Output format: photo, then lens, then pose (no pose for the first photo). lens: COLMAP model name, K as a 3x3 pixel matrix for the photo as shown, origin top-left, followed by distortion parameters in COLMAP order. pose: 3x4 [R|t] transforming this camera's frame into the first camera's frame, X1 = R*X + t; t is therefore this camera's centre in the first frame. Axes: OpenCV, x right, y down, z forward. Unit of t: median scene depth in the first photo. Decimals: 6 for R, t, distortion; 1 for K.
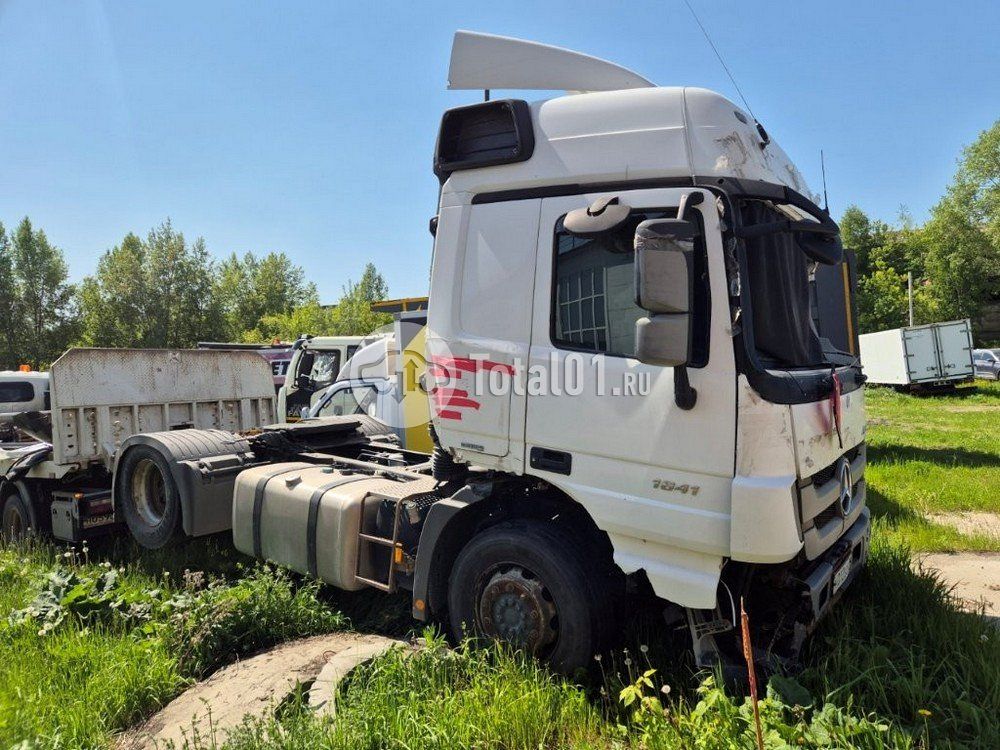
lens RADIAL K [[674.2, 0, 509.5], [0, 674.2, 375.3], [0, 0, 1]] dist [0.073046, -0.054643]
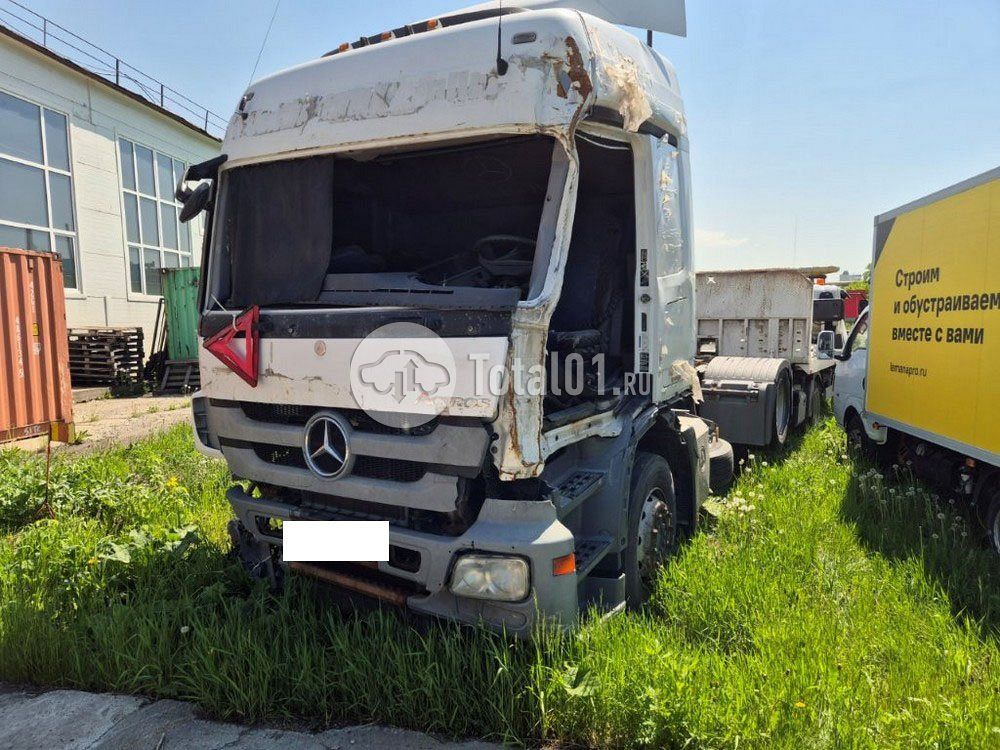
lens RADIAL K [[674.2, 0, 491.4], [0, 674.2, 371.0], [0, 0, 1]] dist [0.073046, -0.054643]
pose [[0.044029, 0.089179, -0.995042, 1.348604], [-0.011869, 0.995984, 0.088738, -0.010957], [0.998960, 0.007903, 0.044910, 1.166966]]
